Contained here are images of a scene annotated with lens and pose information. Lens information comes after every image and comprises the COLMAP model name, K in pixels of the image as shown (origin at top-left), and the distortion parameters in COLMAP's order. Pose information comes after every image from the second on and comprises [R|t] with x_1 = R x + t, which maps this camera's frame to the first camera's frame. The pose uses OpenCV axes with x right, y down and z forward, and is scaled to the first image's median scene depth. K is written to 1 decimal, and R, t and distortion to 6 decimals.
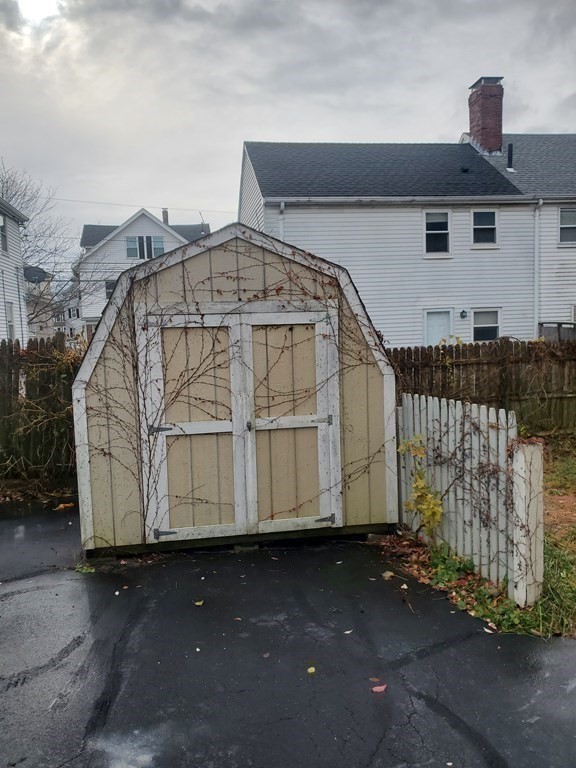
lens RADIAL K [[596.4, 0, 286.8], [0, 596.4, 382.2], [0, 0, 1]] dist [0.079475, -0.108043]
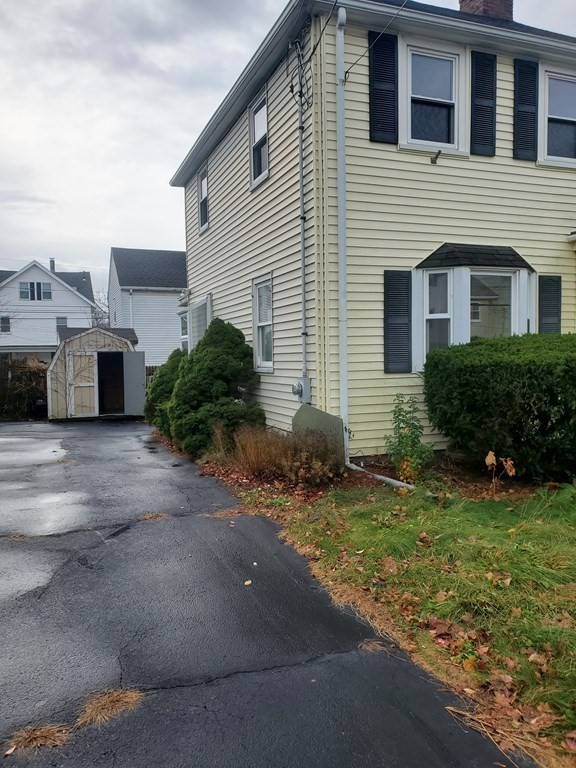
lens RADIAL K [[596.4, 0, 286.8], [0, 596.4, 382.2], [0, 0, 1]] dist [0.079475, -0.108043]
pose [[0.981912, 0.009990, 0.189072, 0.303613], [-0.000274, 0.998681, -0.051343, 0.211333], [-0.189335, 0.050363, 0.980620, -2.305316]]
